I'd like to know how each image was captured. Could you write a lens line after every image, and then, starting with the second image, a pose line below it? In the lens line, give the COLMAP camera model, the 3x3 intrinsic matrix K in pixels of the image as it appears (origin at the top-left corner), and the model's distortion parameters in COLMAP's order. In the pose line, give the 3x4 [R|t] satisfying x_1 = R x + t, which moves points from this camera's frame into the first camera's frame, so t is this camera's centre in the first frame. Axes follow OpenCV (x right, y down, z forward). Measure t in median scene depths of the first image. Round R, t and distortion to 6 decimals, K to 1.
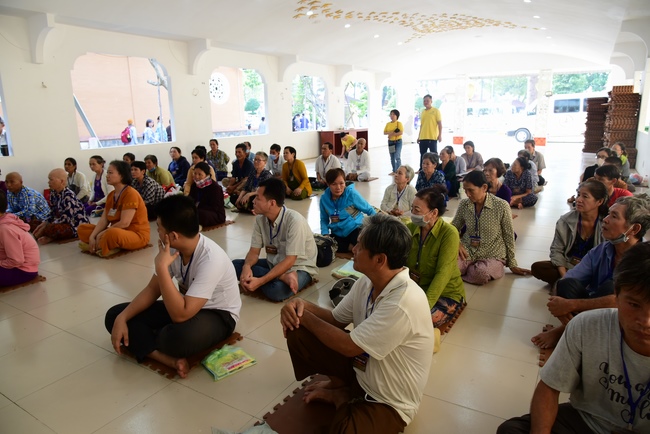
lens RADIAL K [[439.7, 0, 332.5], [0, 439.7, 213.2], [0, 0, 1]] dist [-0.029655, 0.006649]
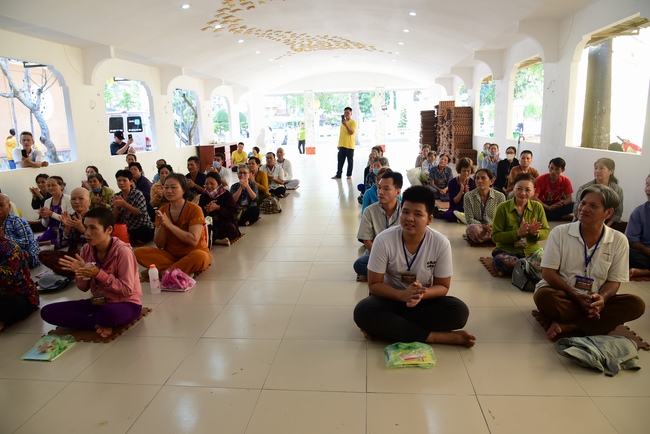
lens RADIAL K [[439.7, 0, 332.5], [0, 439.7, 213.2], [0, 0, 1]] dist [-0.029655, 0.006649]
pose [[0.902453, -0.097903, 0.419516, -0.254621], [0.112692, 0.993574, -0.010549, 0.007311], [-0.415787, 0.056796, 0.907687, 0.005958]]
